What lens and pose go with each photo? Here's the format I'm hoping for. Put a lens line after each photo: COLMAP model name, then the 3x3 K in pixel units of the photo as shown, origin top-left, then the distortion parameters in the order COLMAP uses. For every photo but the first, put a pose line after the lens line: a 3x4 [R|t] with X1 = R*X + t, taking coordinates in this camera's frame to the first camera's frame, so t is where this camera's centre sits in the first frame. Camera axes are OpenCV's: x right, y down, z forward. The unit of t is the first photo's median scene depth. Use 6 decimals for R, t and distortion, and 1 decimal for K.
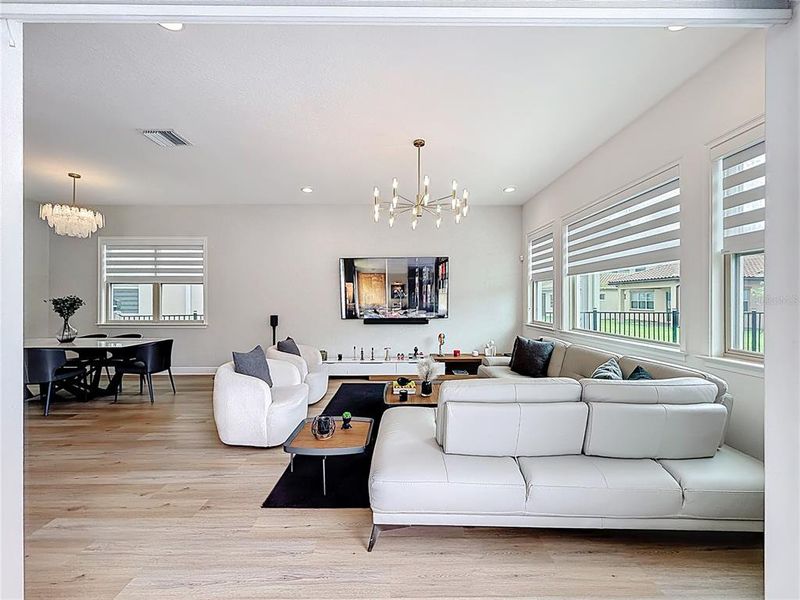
lens RADIAL K [[321.0, 0, 398.6], [0, 321.0, 300.6], [0, 0, 1]] dist [0.001094, -0.000193]
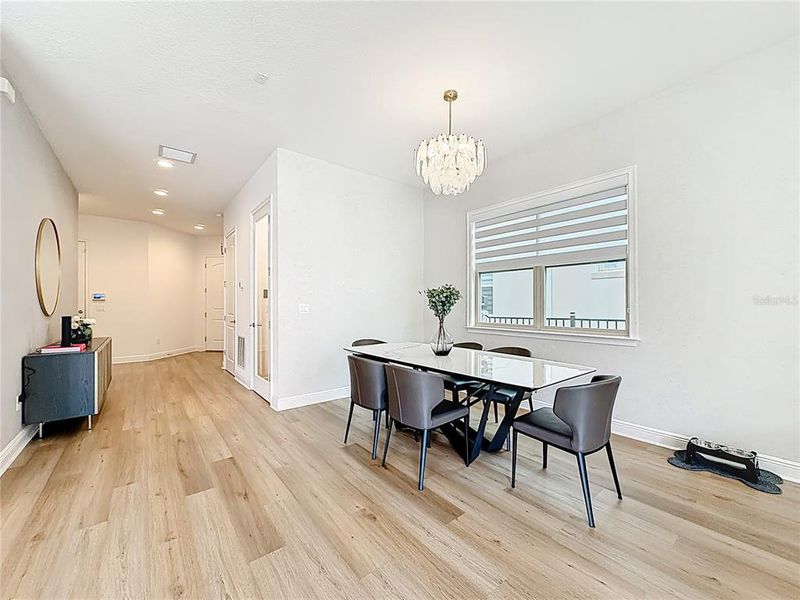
lens RADIAL K [[321.0, 0, 398.6], [0, 321.0, 300.6], [0, 0, 1]] dist [0.001094, -0.000193]
pose [[0.619541, -0.011254, -0.784883, -0.536275], [0.000694, 0.999905, -0.013789, 0.025550], [0.784964, 0.007999, 0.619490, 0.489850]]
